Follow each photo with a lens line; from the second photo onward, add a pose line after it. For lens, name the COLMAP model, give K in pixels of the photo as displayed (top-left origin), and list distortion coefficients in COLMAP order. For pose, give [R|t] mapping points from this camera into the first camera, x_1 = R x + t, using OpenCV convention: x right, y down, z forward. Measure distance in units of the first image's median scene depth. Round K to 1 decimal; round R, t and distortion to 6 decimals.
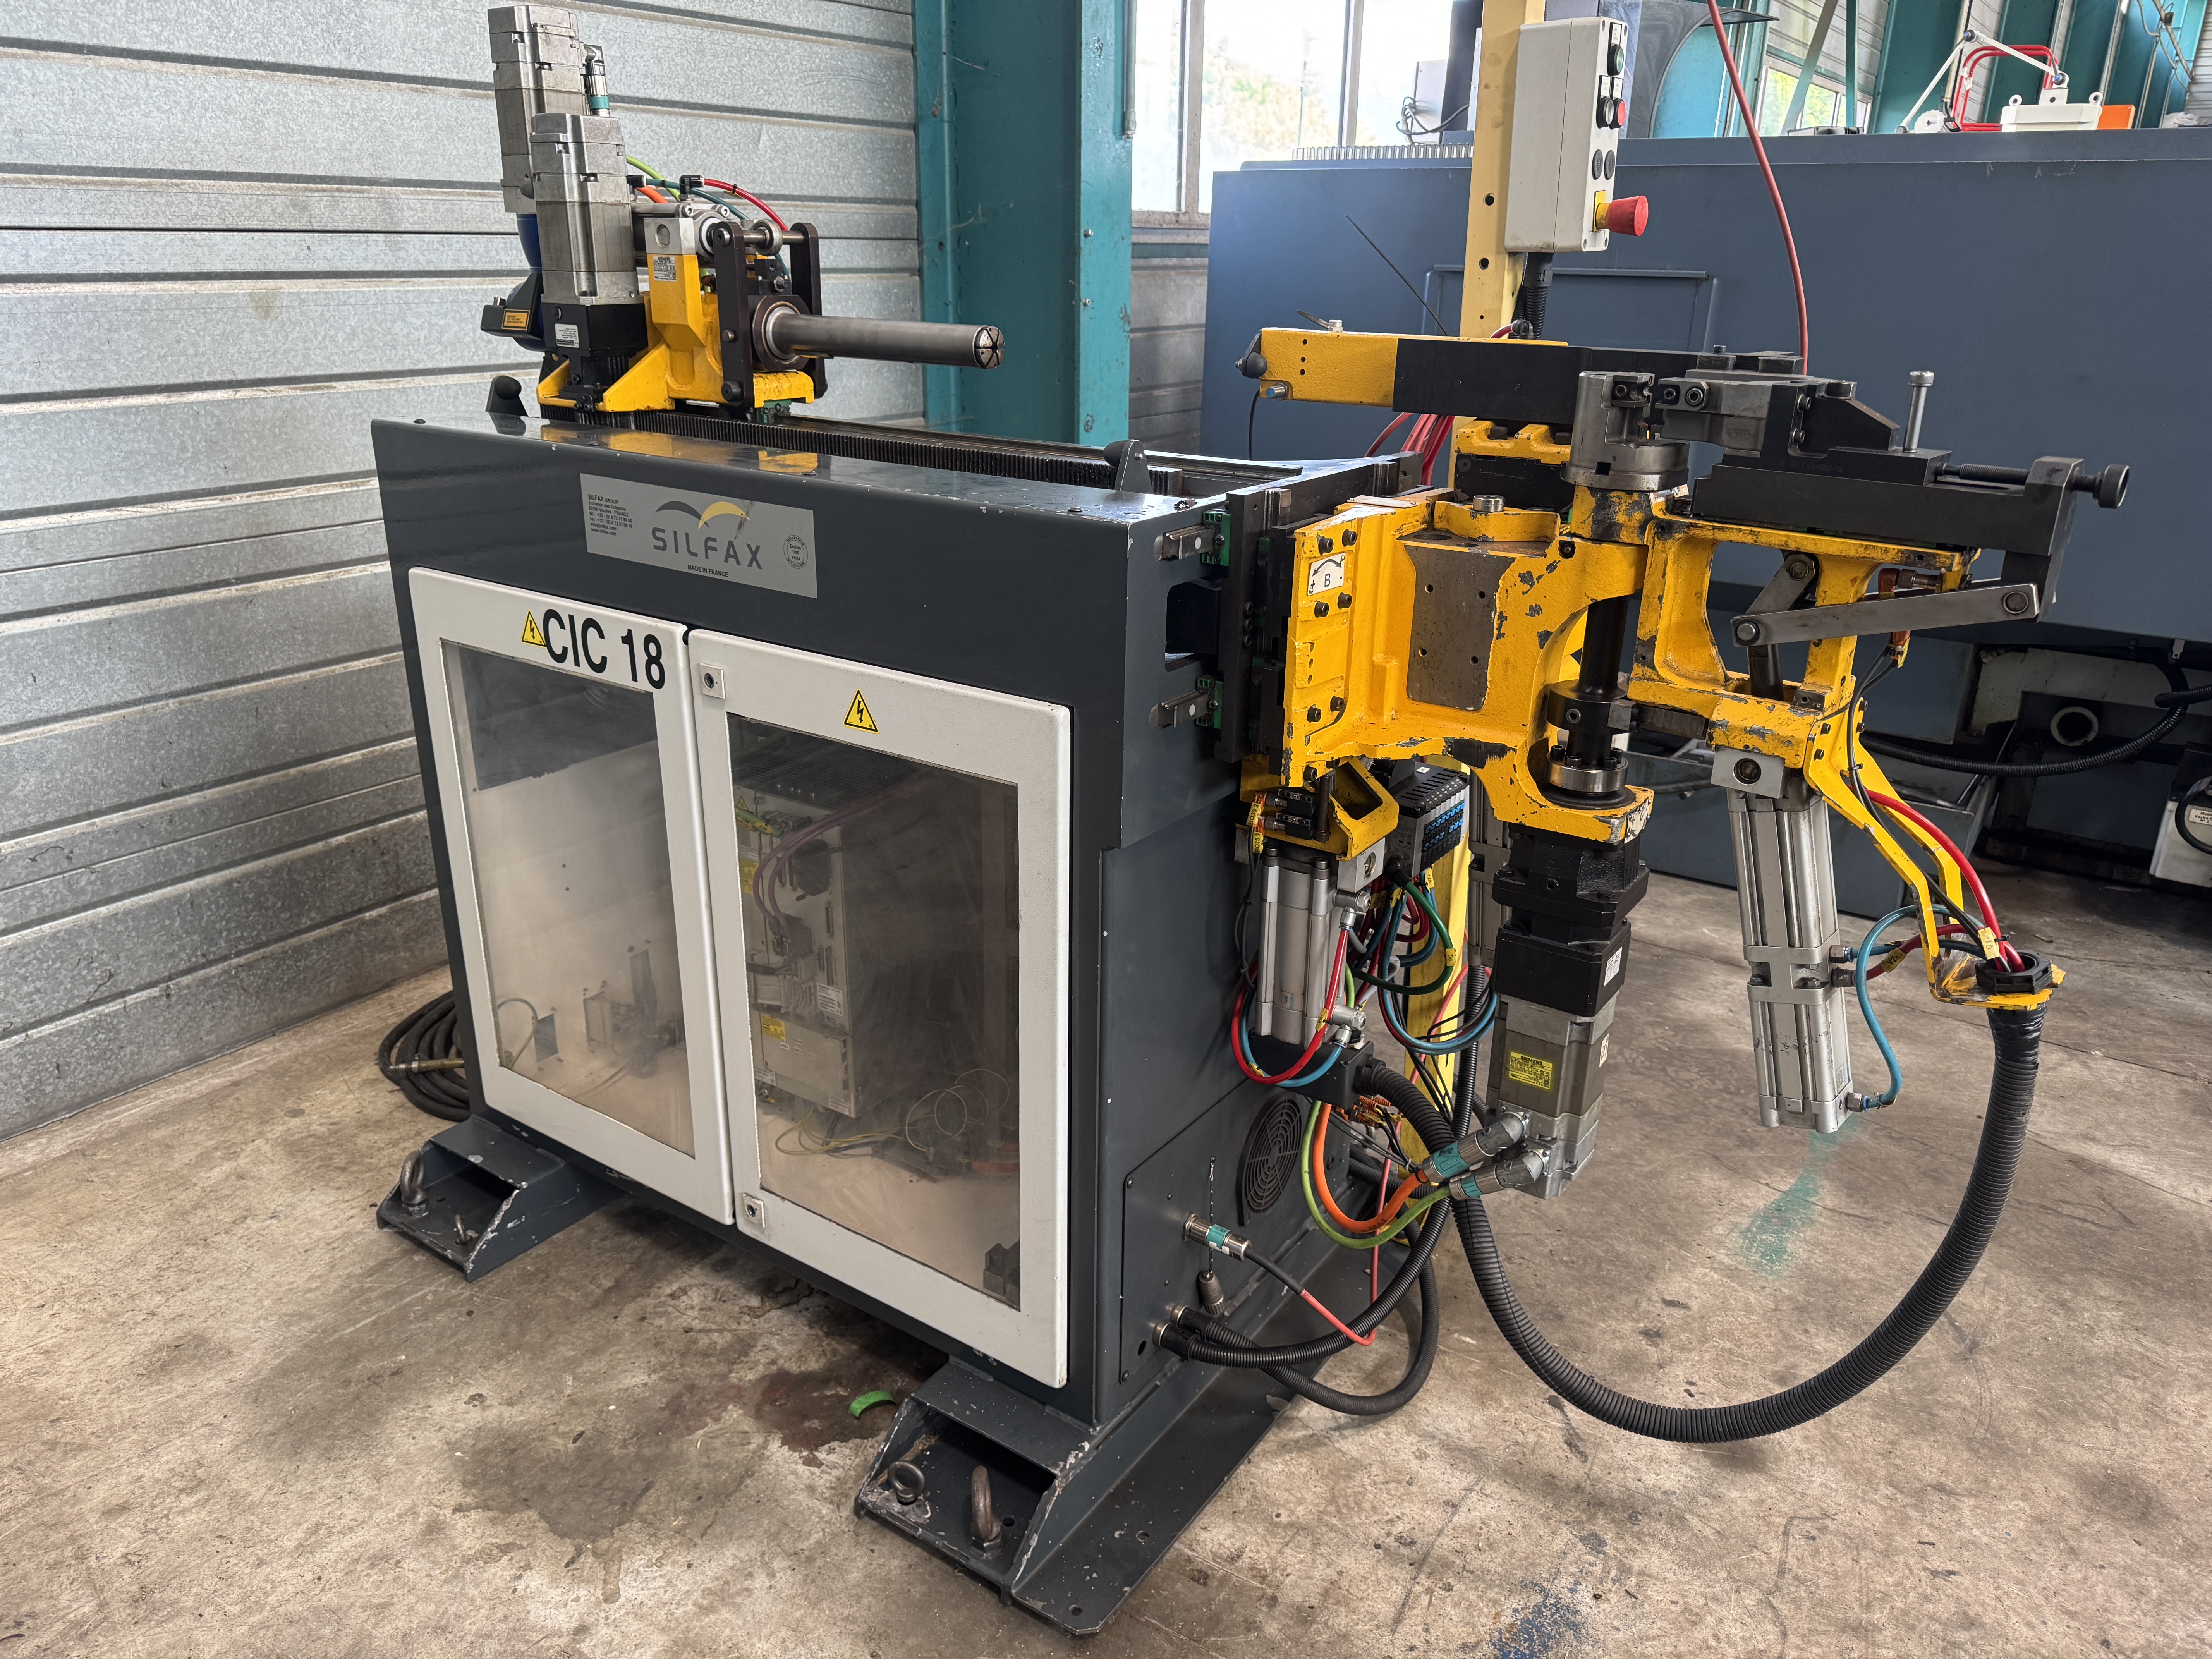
lens RADIAL K [[1575.2, 0, 1133.5], [0, 1575.2, 830.9], [0, 0, 1]] dist [0.187102, -0.159348]
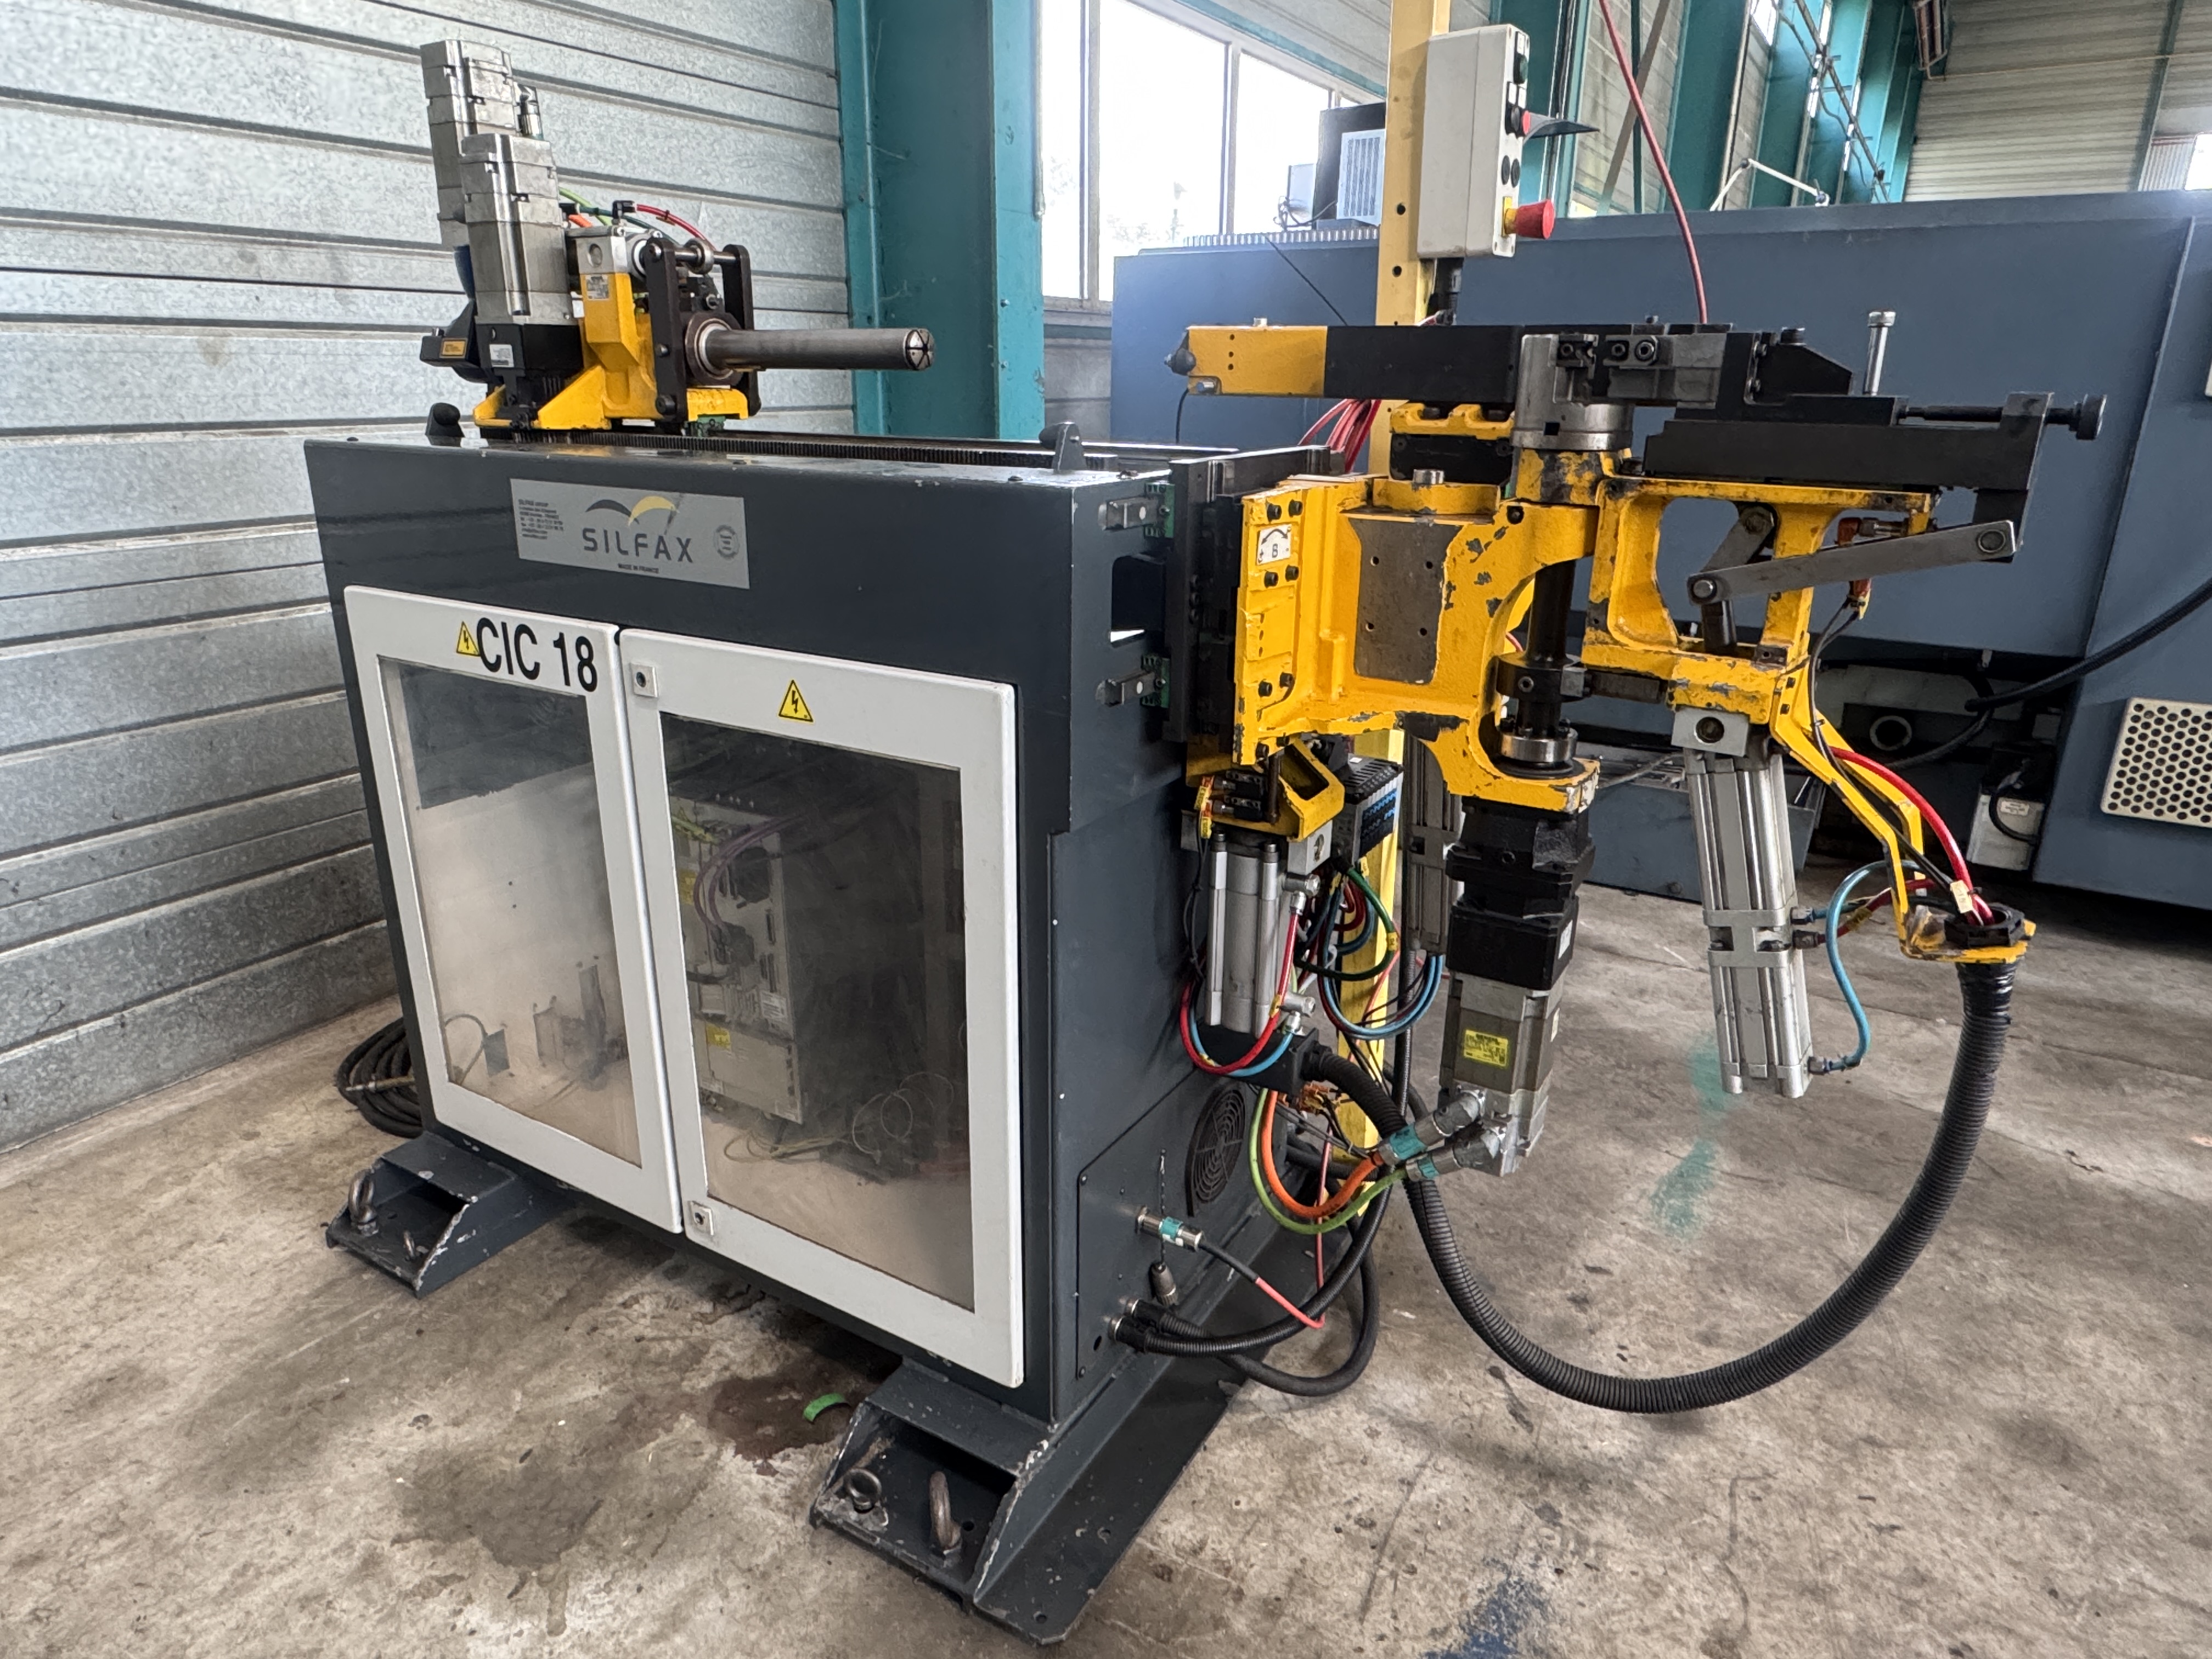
lens RADIAL K [[1352.7, 0, 1106.0], [0, 1352.7, 829.5], [0, 0, 1]] dist [0.060297, 0.000185]
pose [[0.998575, -0.025843, 0.046700, -0.020436], [0.027257, 0.999181, -0.029906, 0.029073], [-0.045889, 0.031136, 0.998461, 0.142363]]
